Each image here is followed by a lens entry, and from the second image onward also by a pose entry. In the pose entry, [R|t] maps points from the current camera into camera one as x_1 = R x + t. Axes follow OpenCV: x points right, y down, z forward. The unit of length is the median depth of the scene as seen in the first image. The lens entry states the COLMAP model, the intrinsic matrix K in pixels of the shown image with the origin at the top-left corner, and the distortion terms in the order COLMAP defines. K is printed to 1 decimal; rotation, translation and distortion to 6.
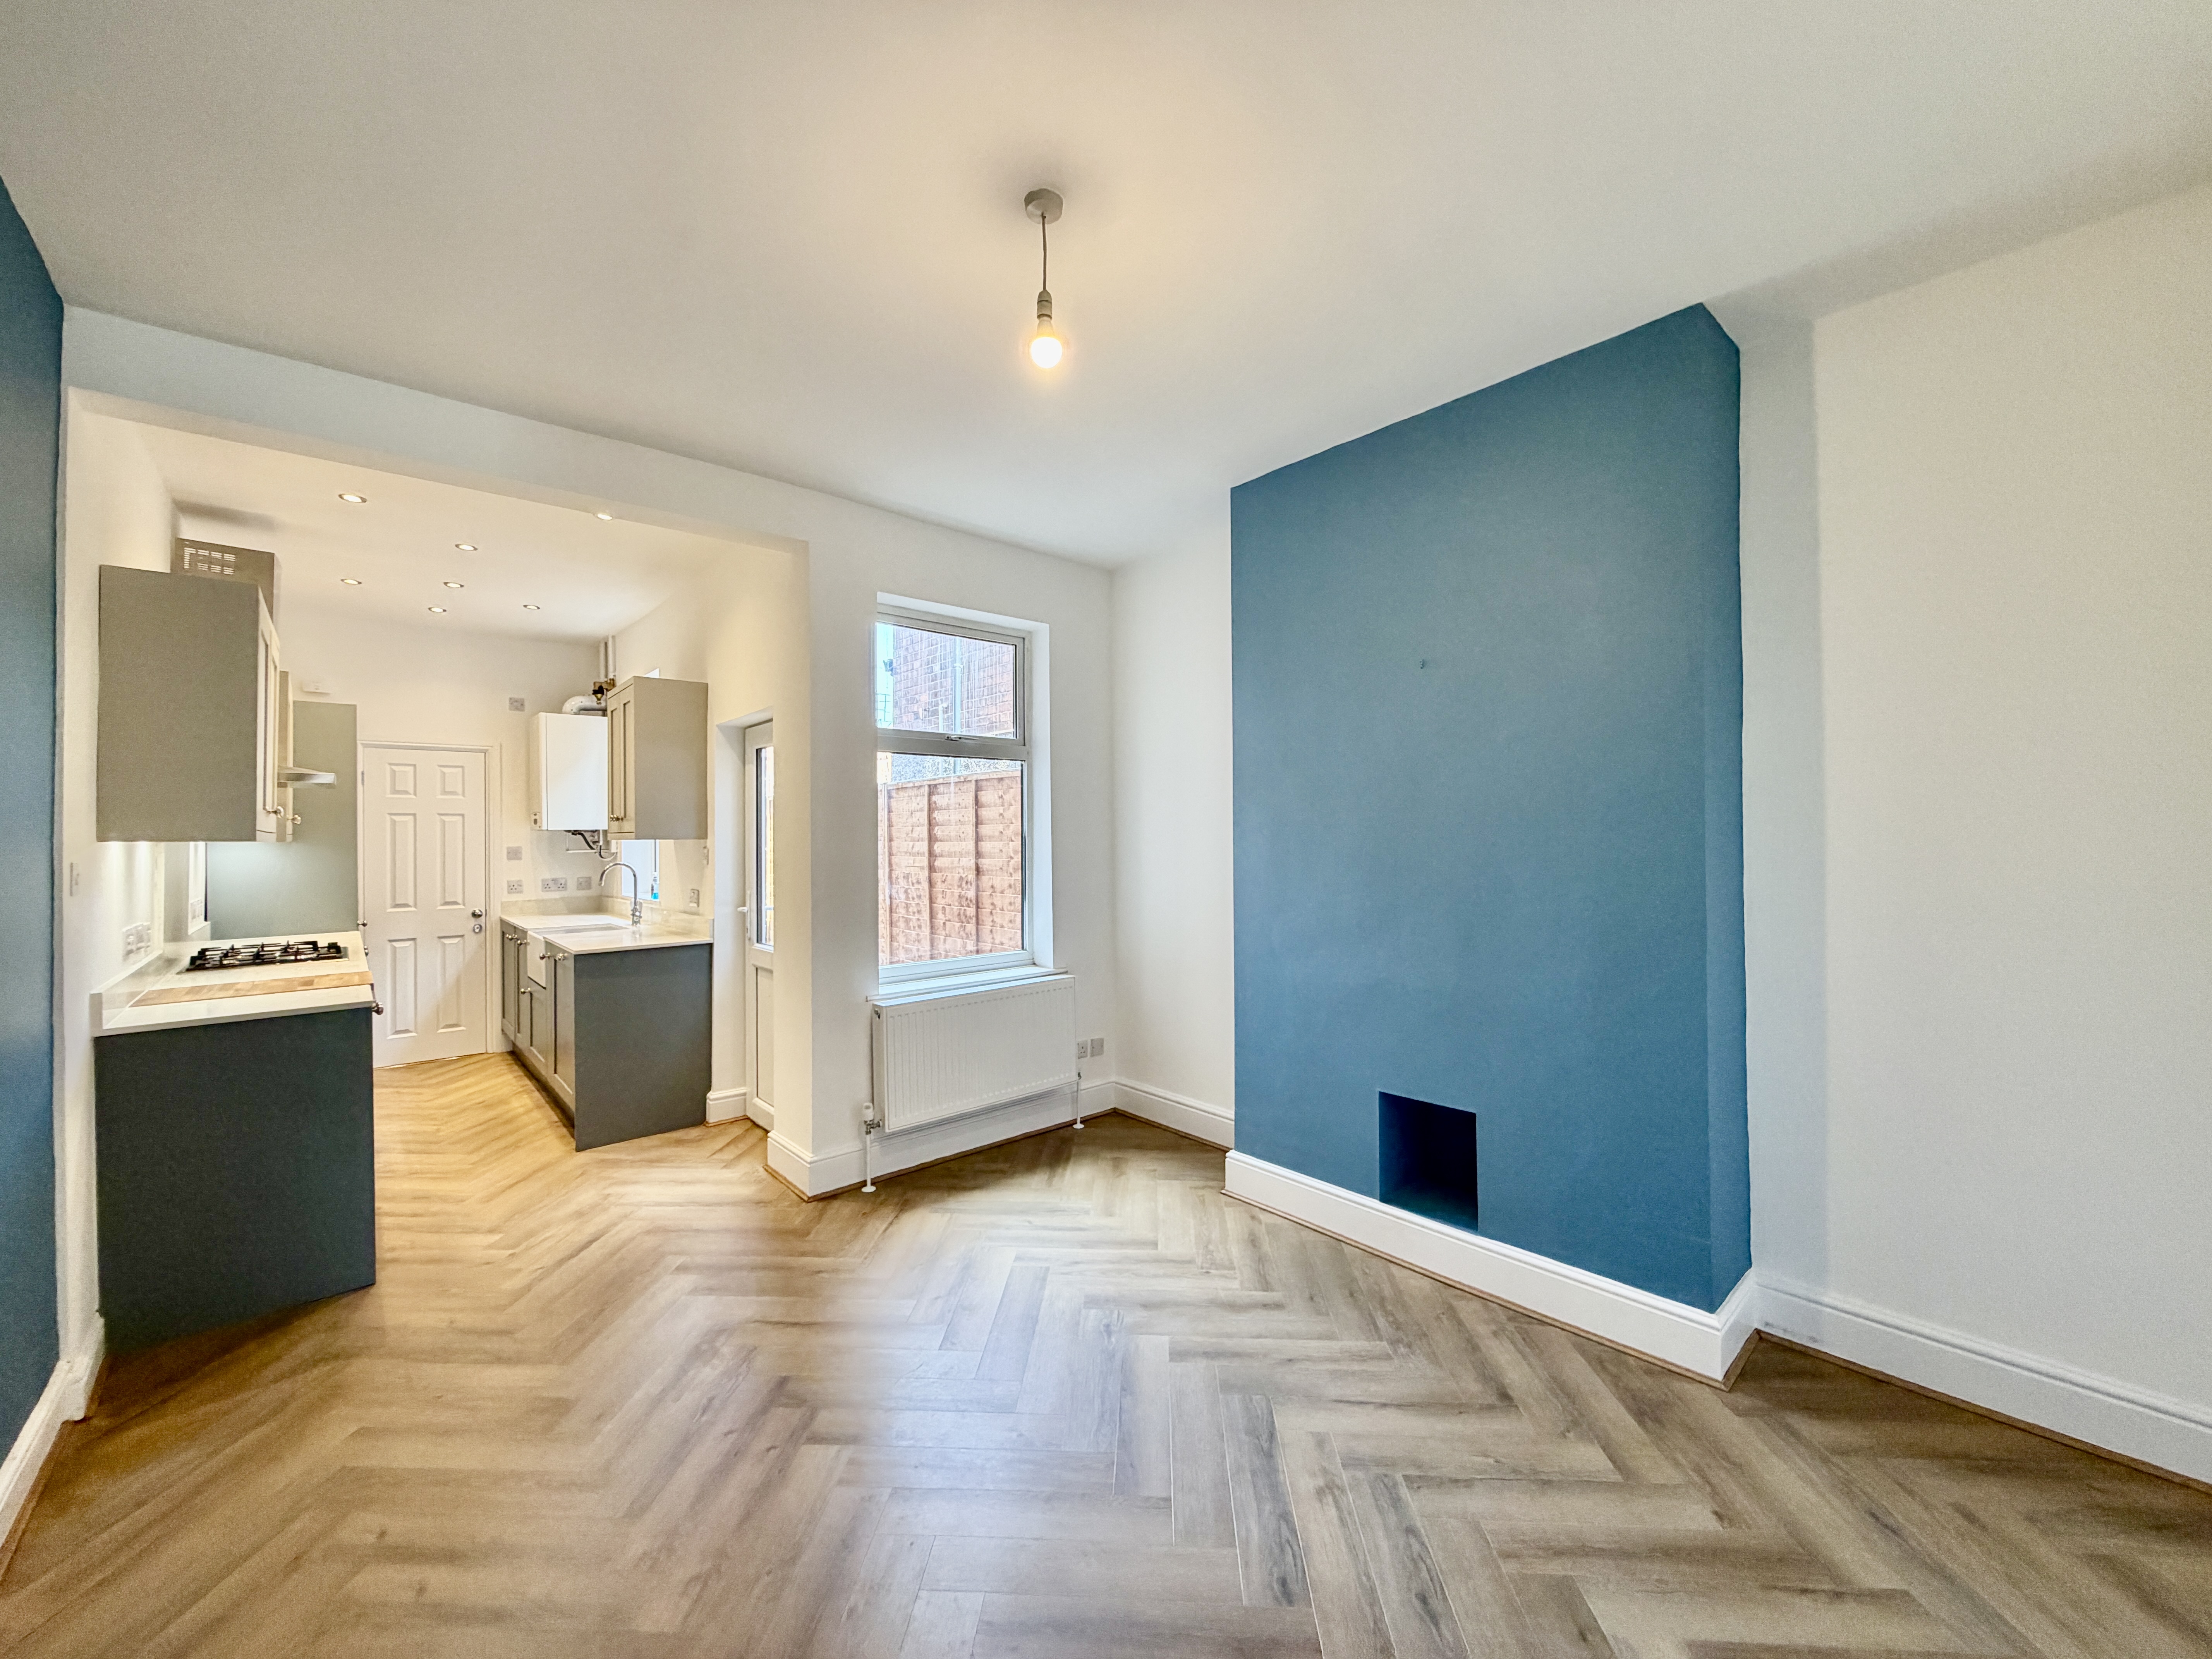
lens RADIAL K [[880.4, 0, 1099.5], [0, 880.4, 826.2], [0, 0, 1]] dist [0.000046, -0.000341]
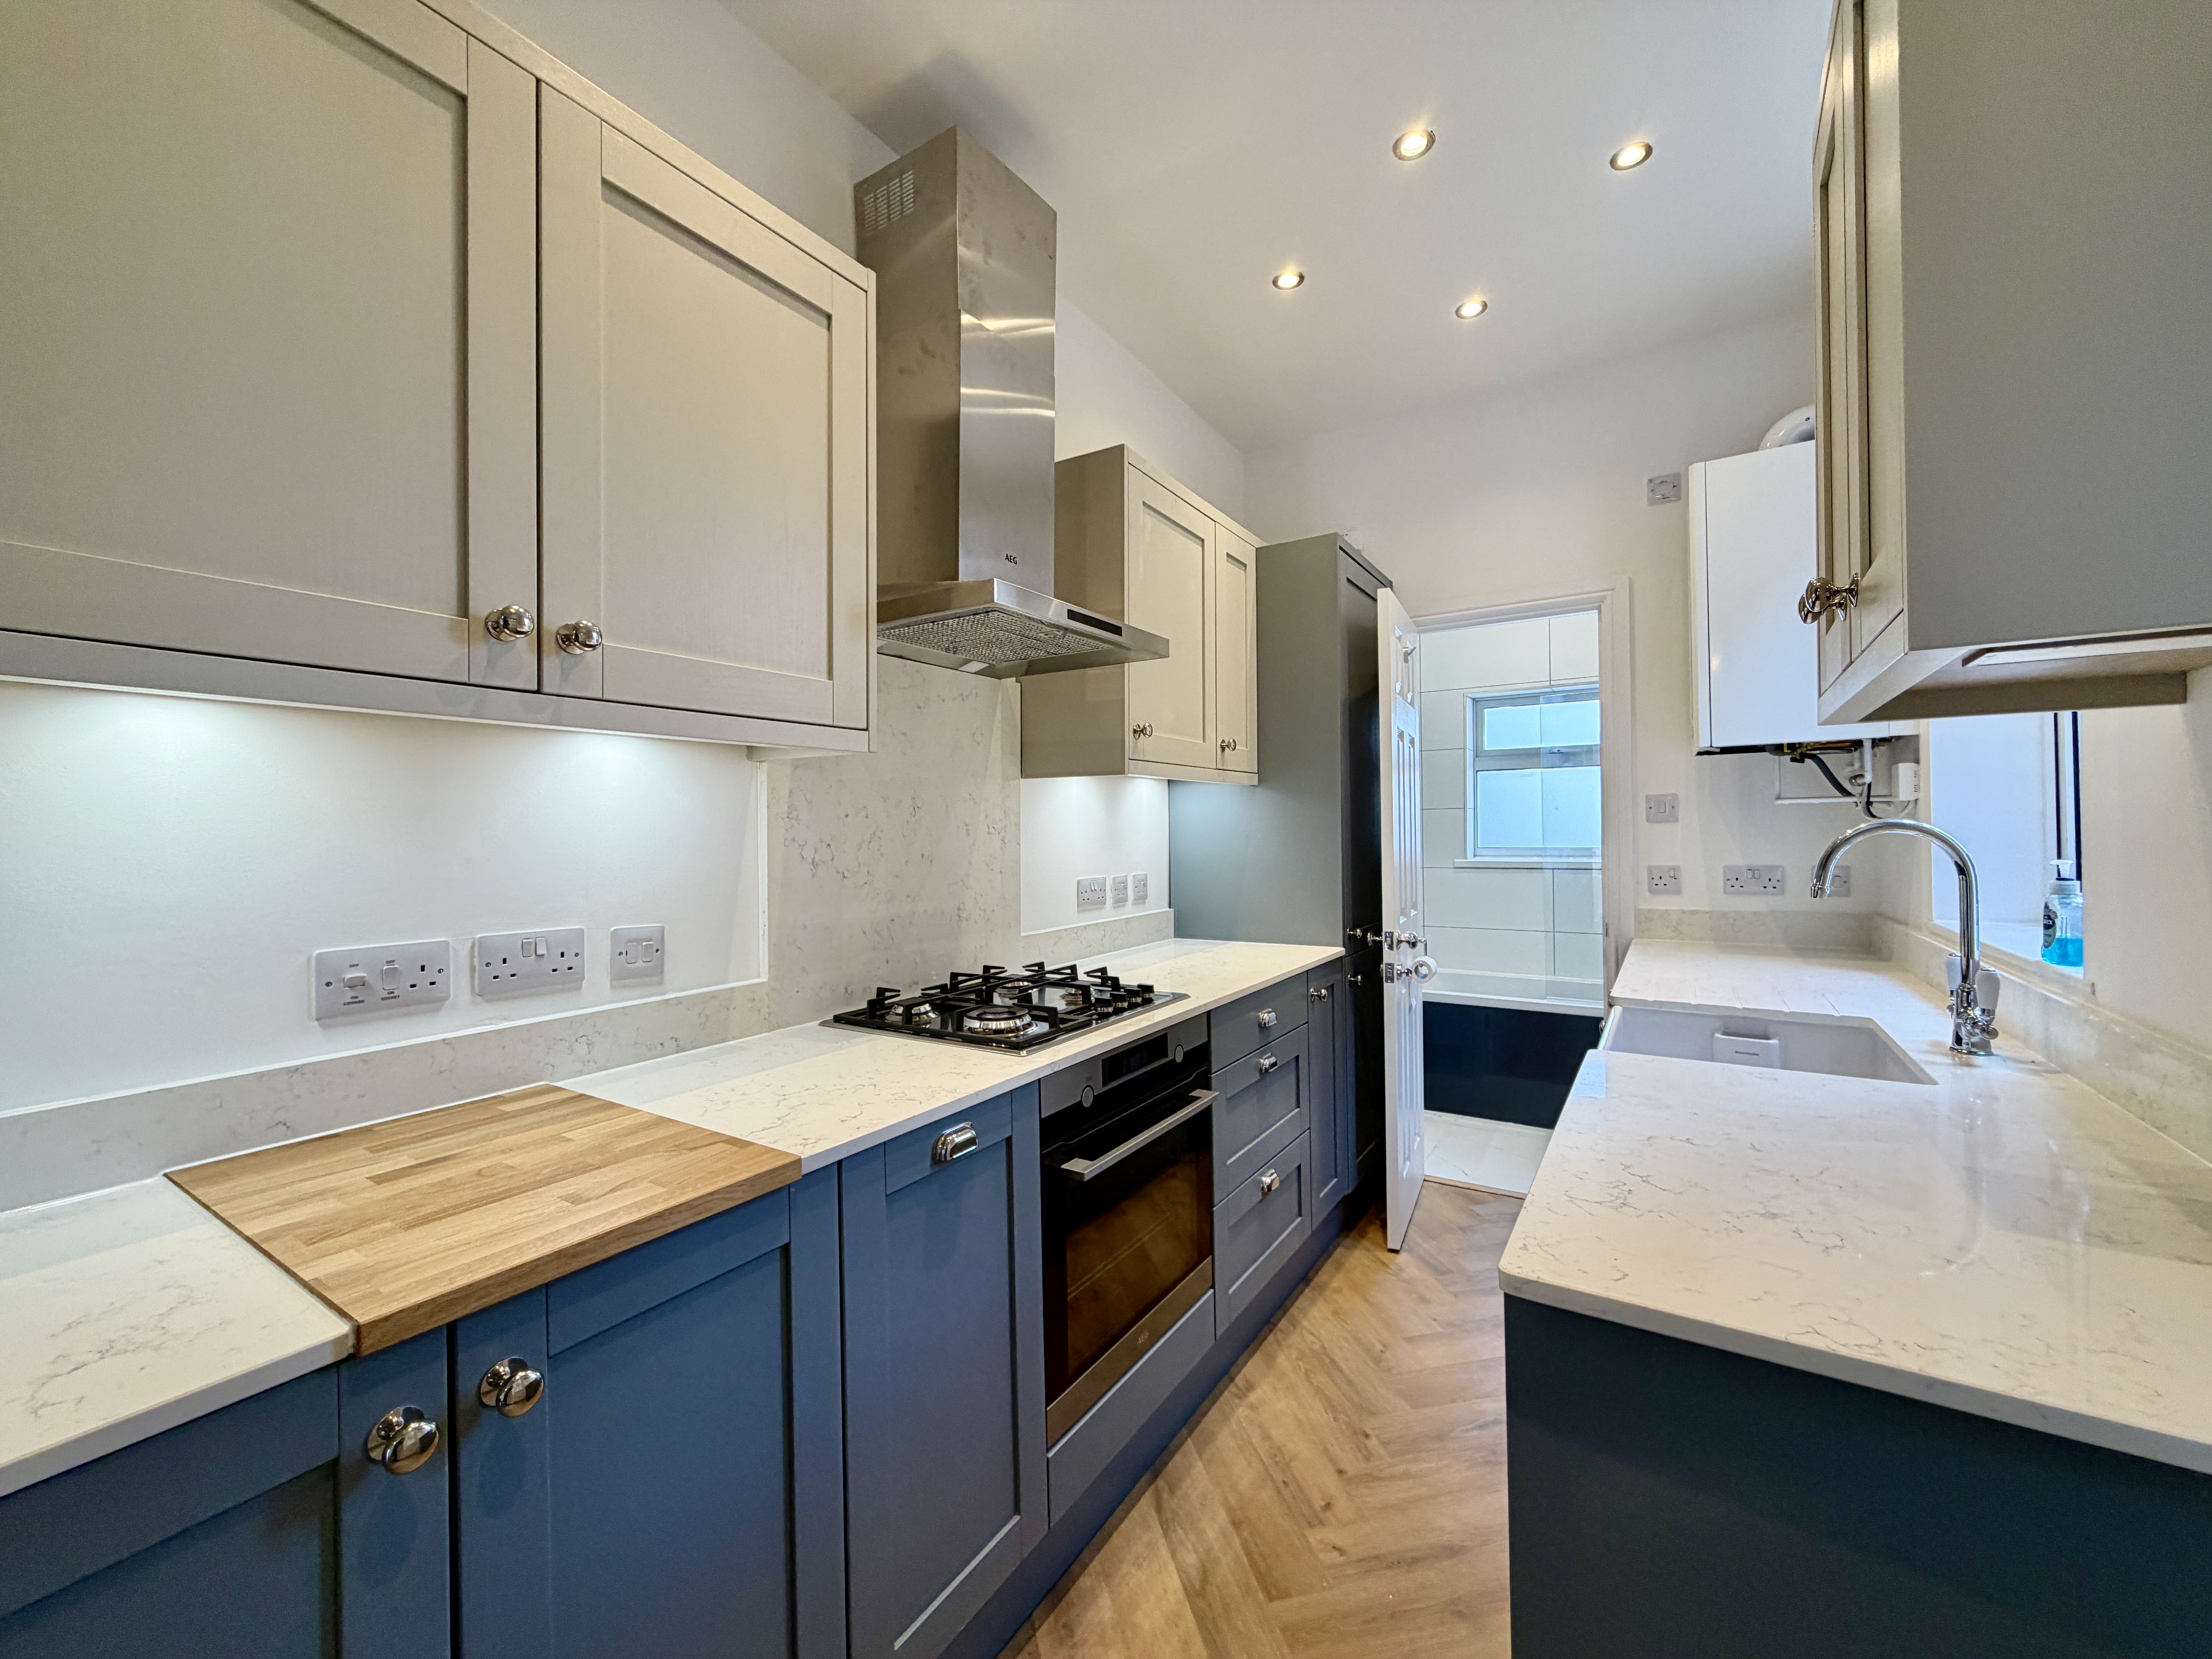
lens RADIAL K [[880.4, 0, 1099.5], [0, 880.4, 826.2], [0, 0, 1]] dist [0.000046, -0.000341]
pose [[0.276363, -0.006522, -0.961031, -0.297870], [0.019132, 0.999816, -0.001284, 0.035256], [0.960863, -0.018032, 0.276437, 0.585316]]
